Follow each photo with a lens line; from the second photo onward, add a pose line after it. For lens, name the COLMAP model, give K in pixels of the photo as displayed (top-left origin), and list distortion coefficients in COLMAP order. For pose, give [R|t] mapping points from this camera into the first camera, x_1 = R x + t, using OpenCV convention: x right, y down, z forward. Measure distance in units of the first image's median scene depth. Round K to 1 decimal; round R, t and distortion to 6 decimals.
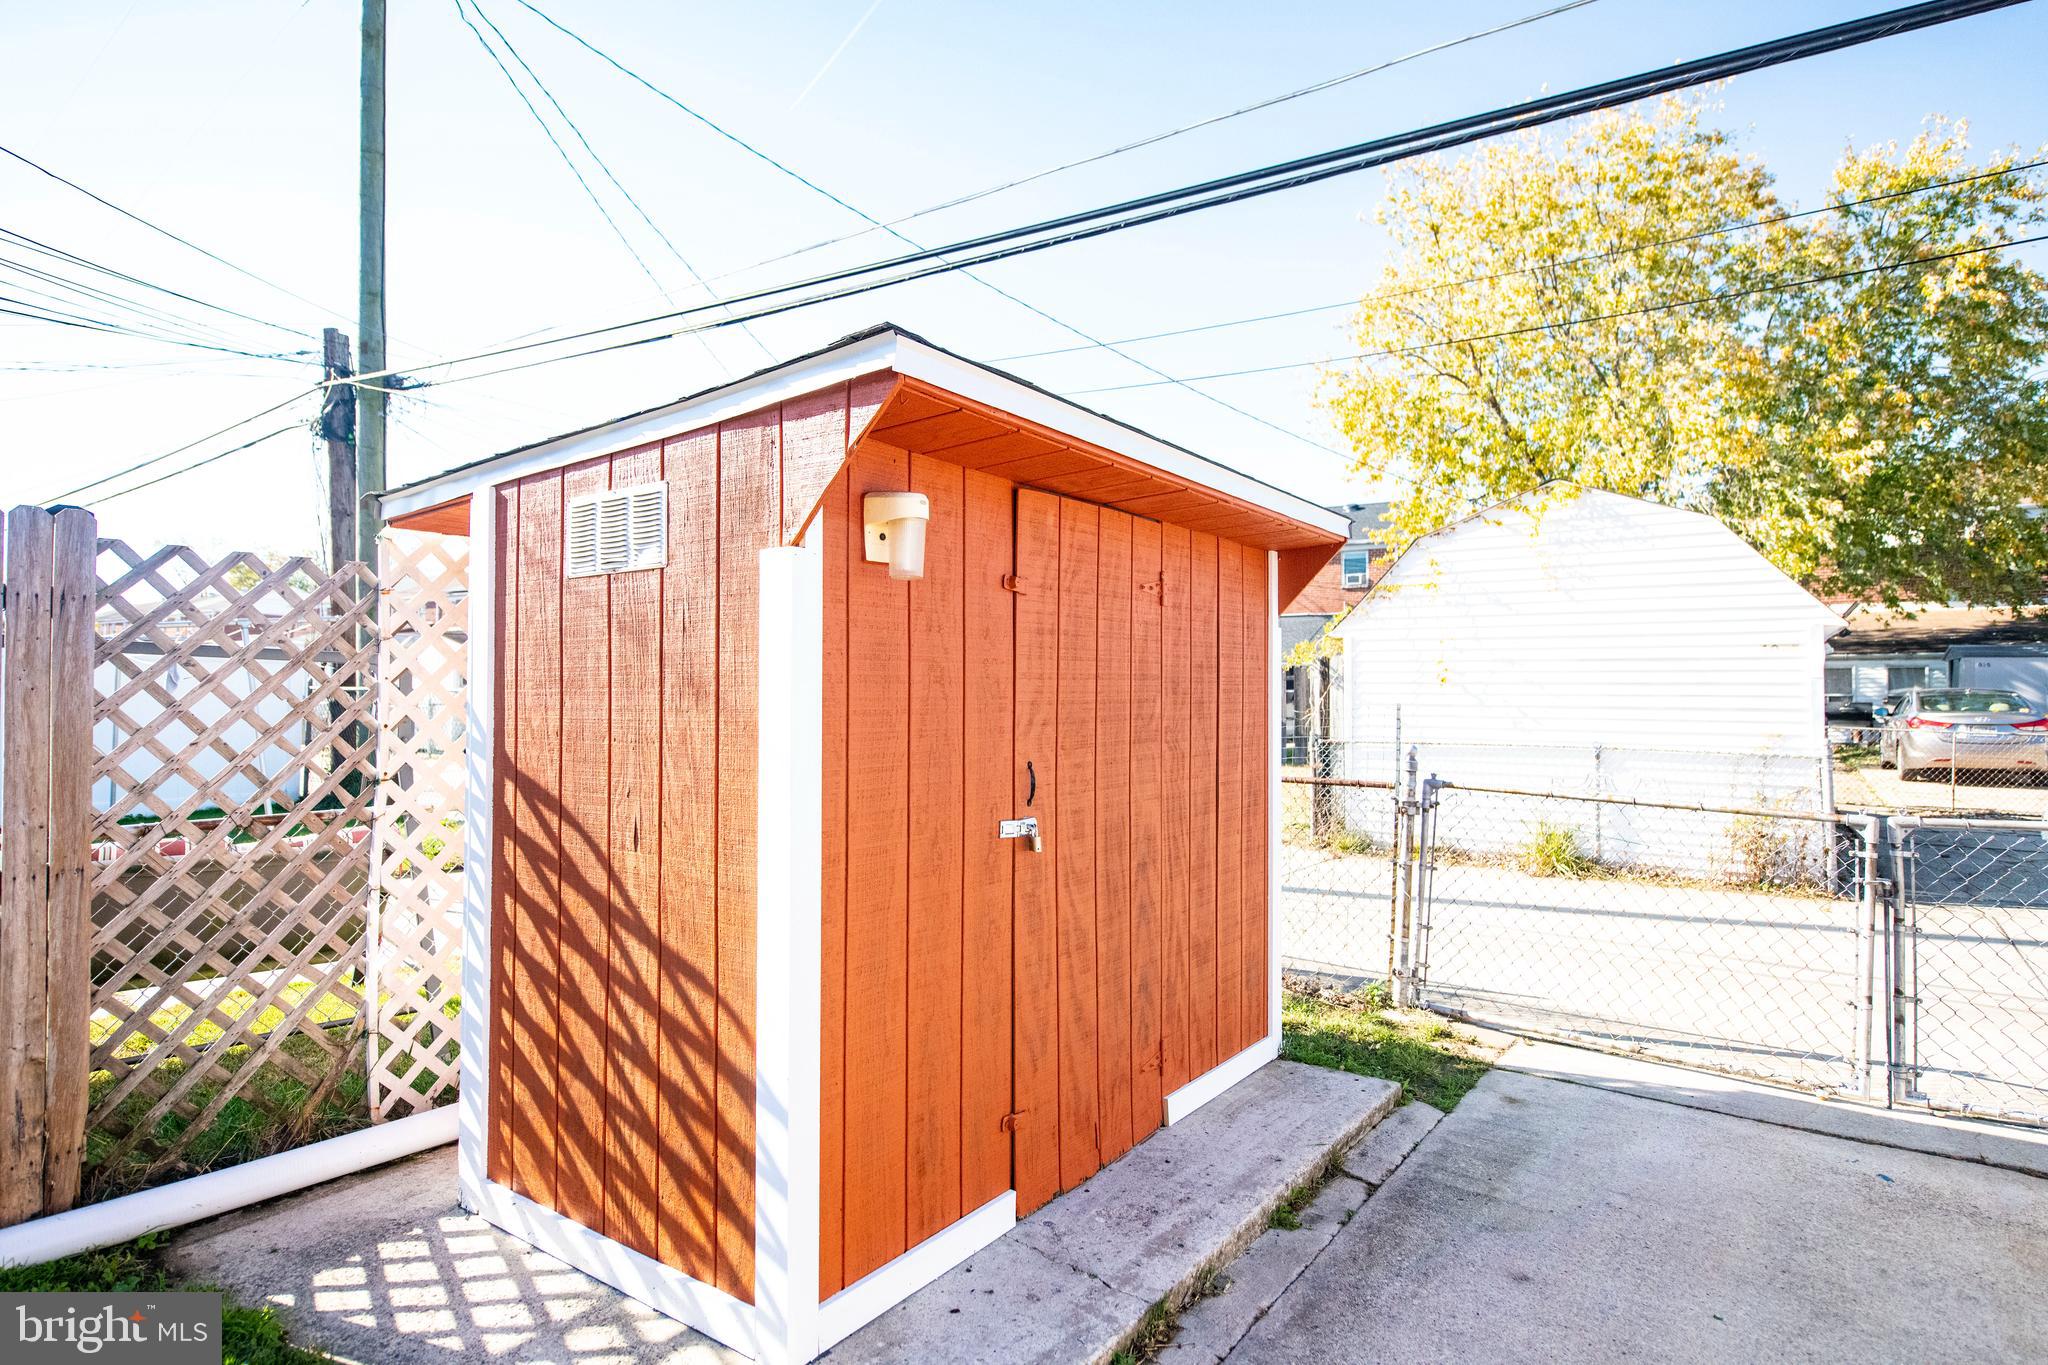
lens RADIAL K [[1075.3, 0, 1038.6], [0, 1075.3, 658.6], [0, 0, 1]] dist [-0.005042, -0.002136]
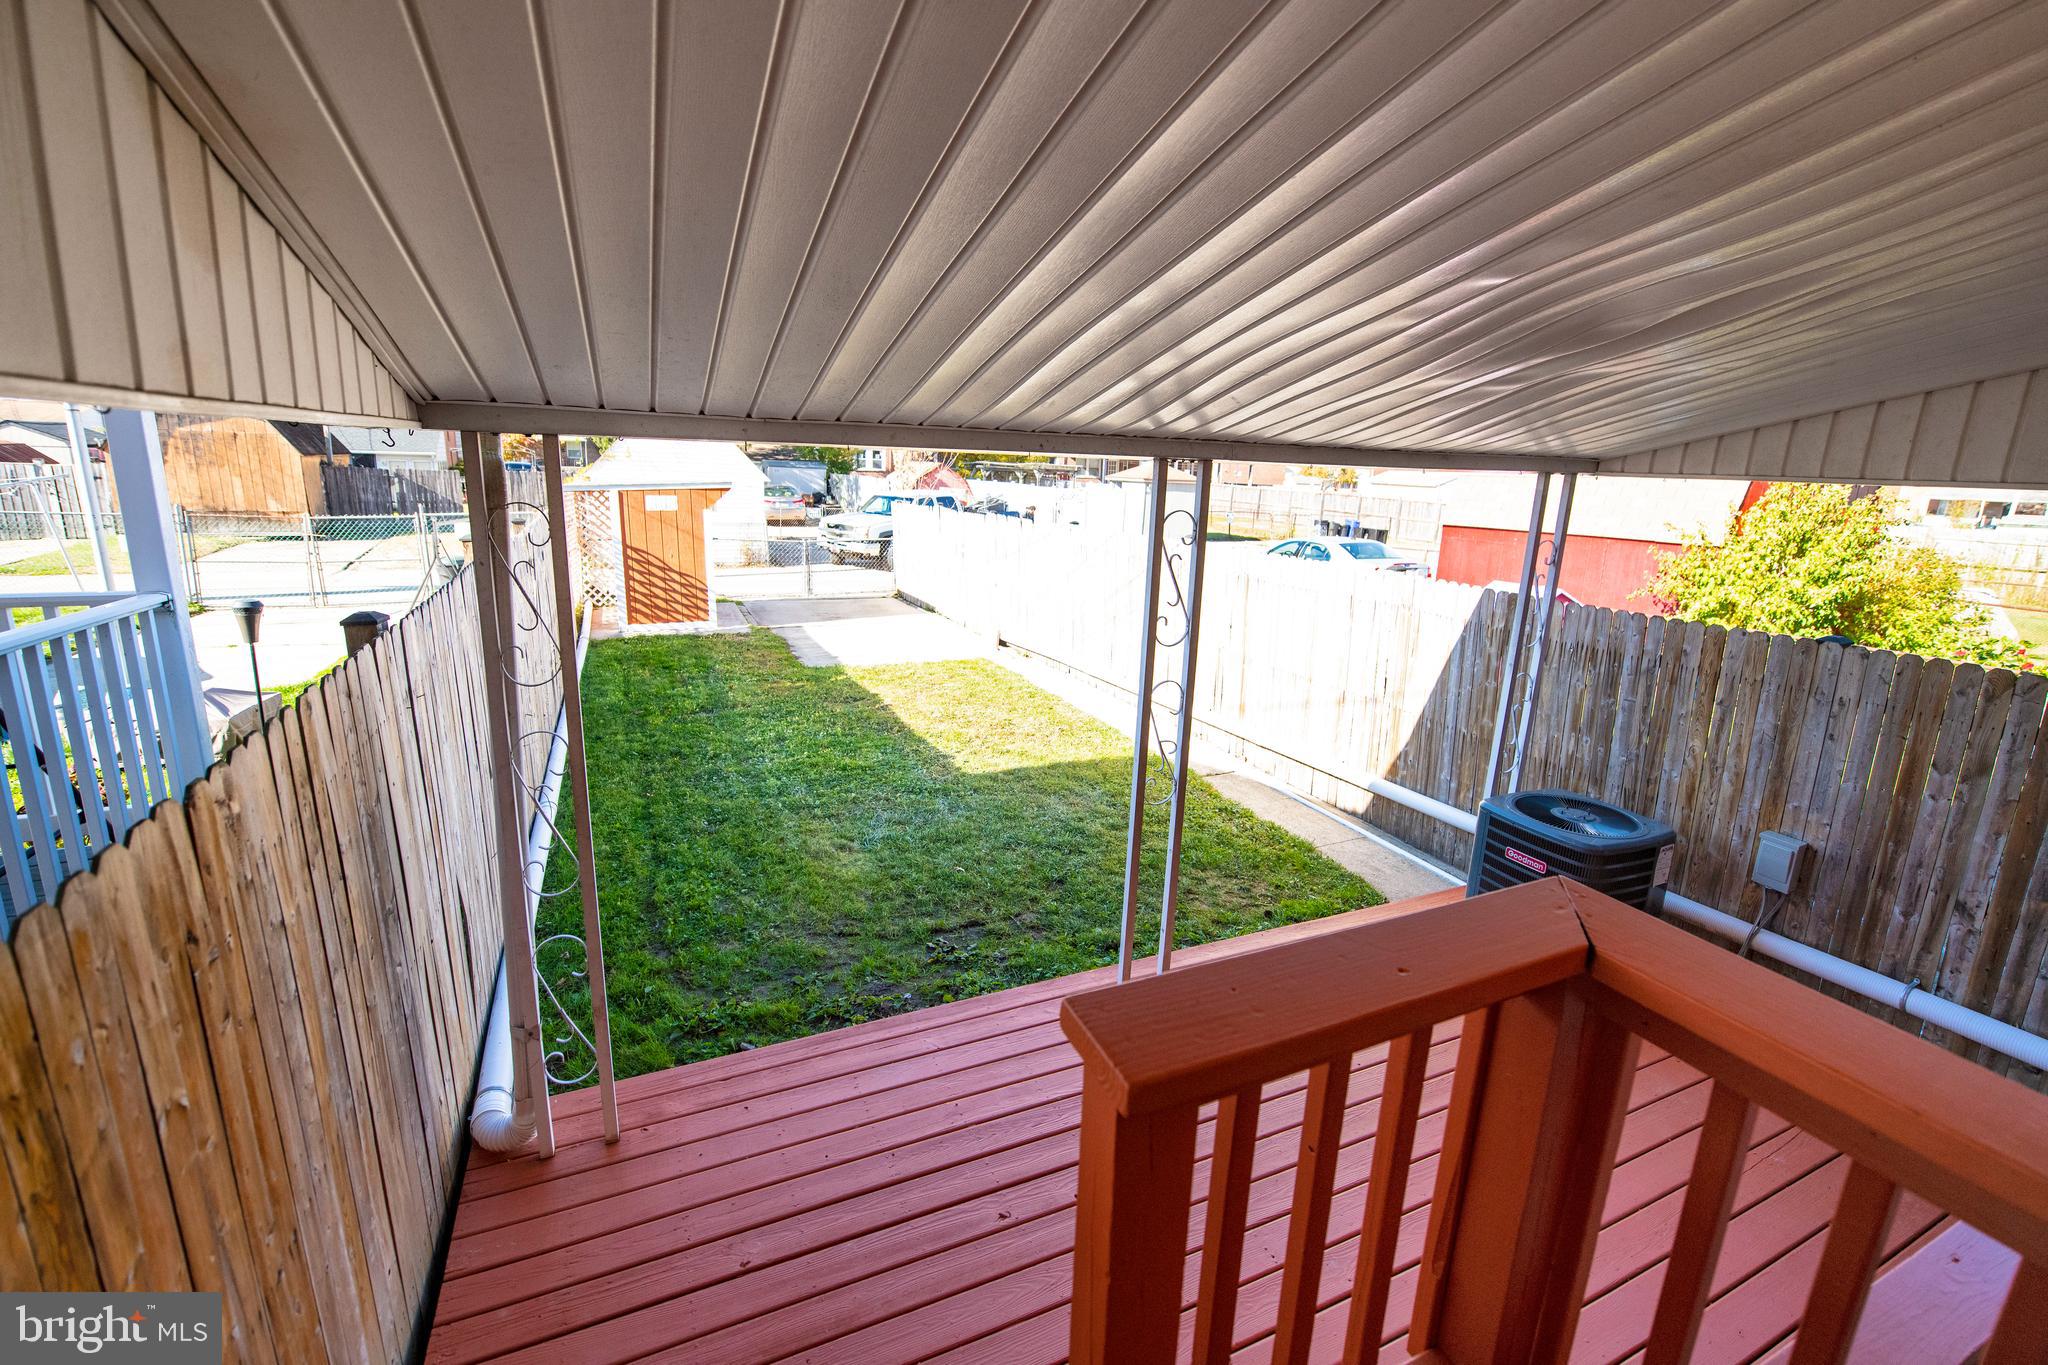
lens RADIAL K [[867.6, 0, 1029.1], [0, 867.6, 667.6], [0, 0, 1]] dist [-0.009291, -0.004469]
pose [[0.503777, -0.183215, 0.844180, -3.181523], [-0.059561, 0.967556, 0.245536, -0.474131], [-0.861778, -0.173975, 0.476520, -2.786774]]
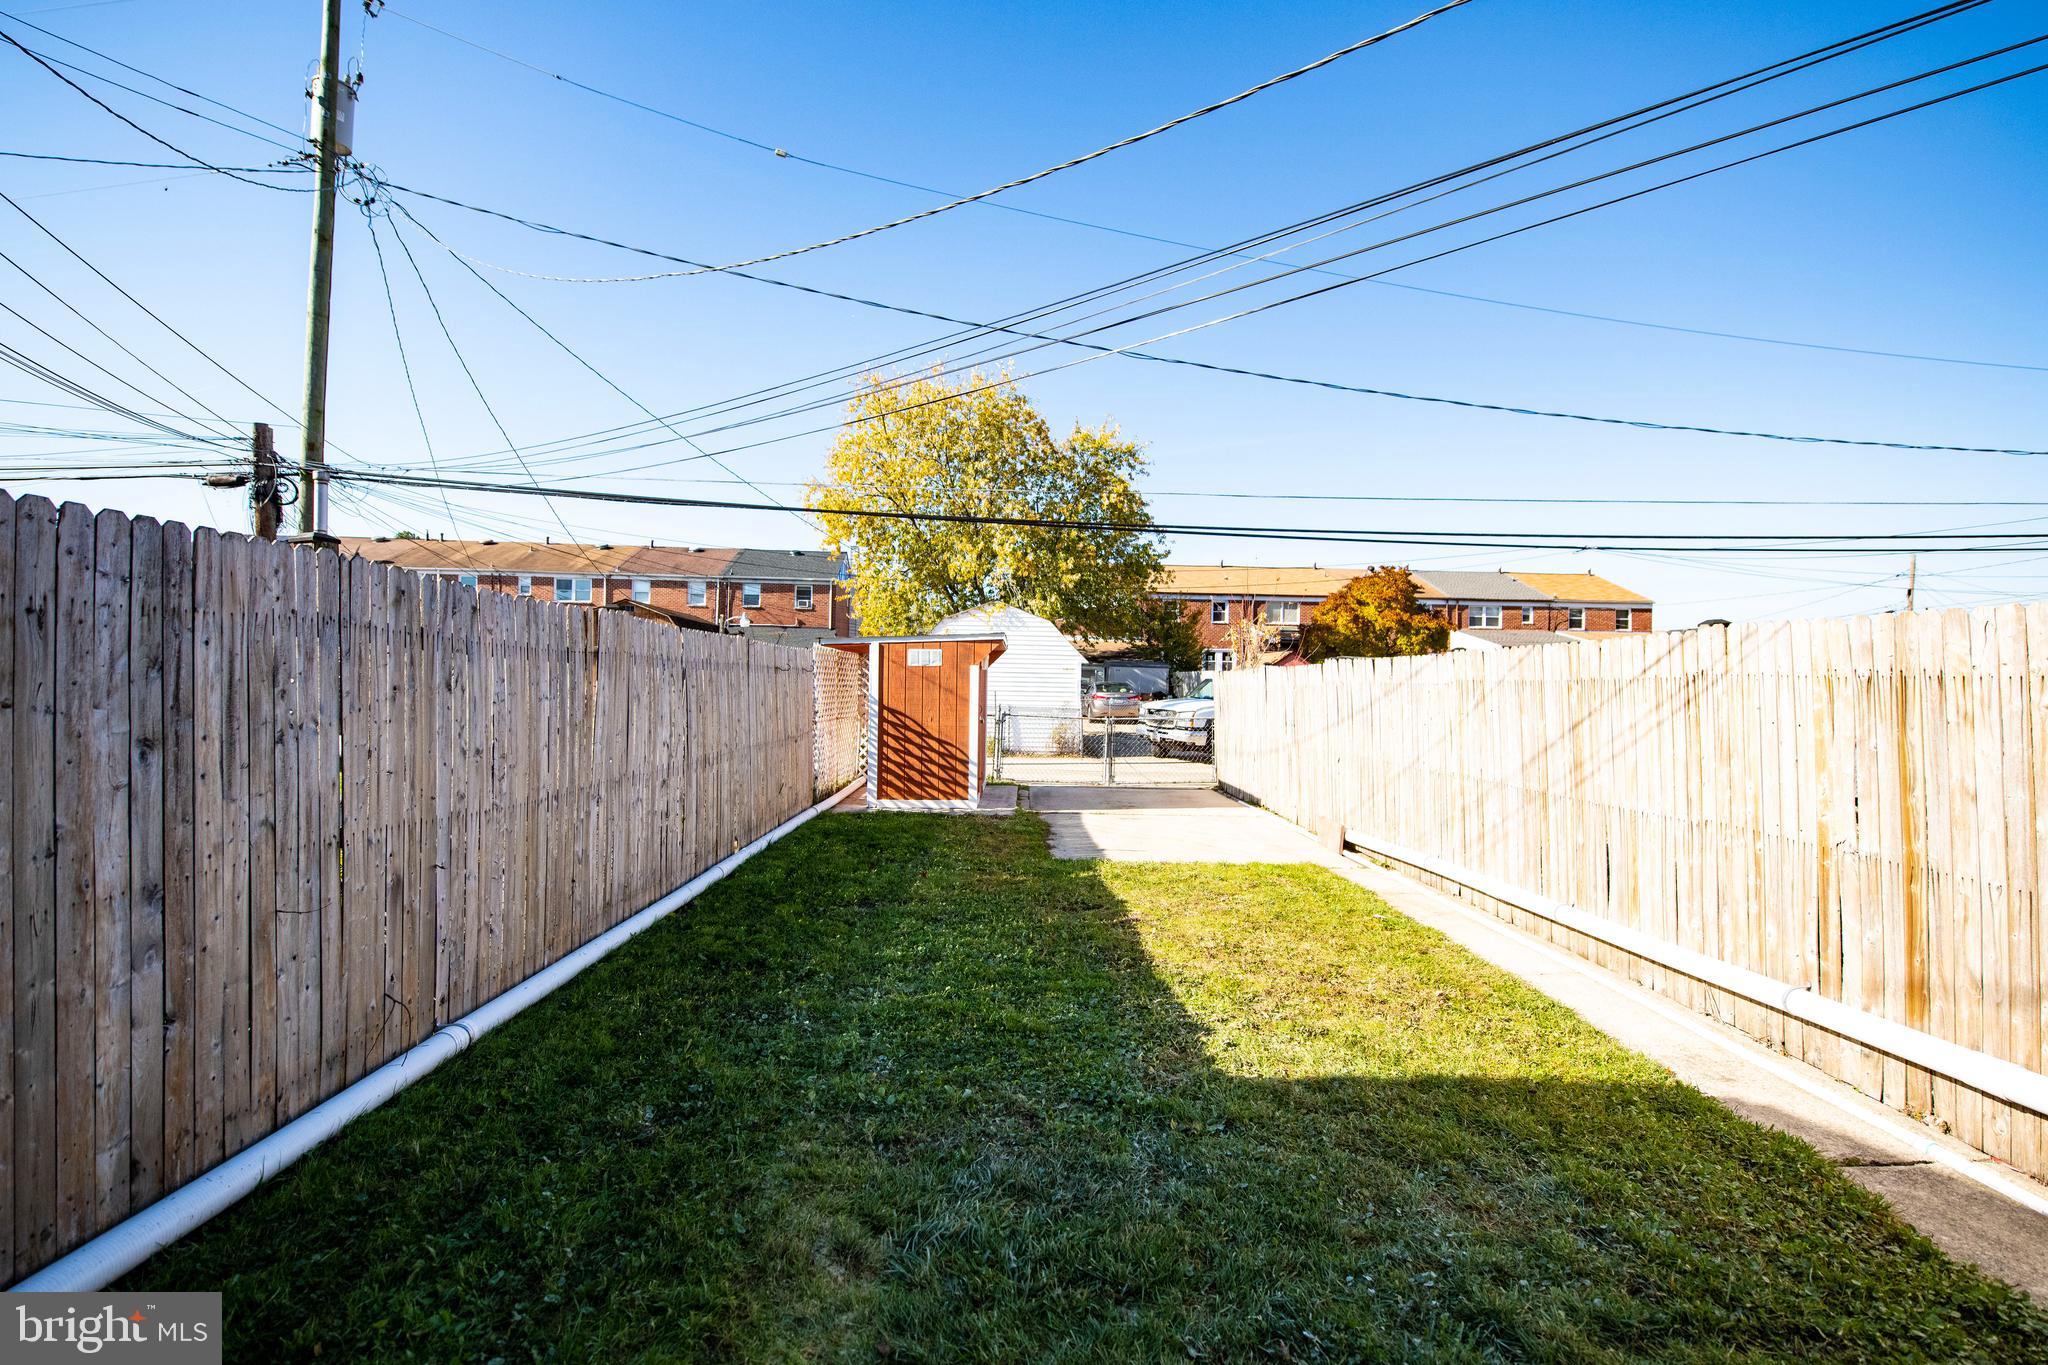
lens RADIAL K [[867.6, 0, 1029.1], [0, 867.6, 667.6], [0, 0, 1]] dist [-0.009291, -0.004469]
pose [[0.807905, 0.015737, 0.589103, -2.157475], [-0.028852, 0.999501, 0.012867, -0.125011], [-0.588607, -0.027392, 0.807955, -2.287937]]
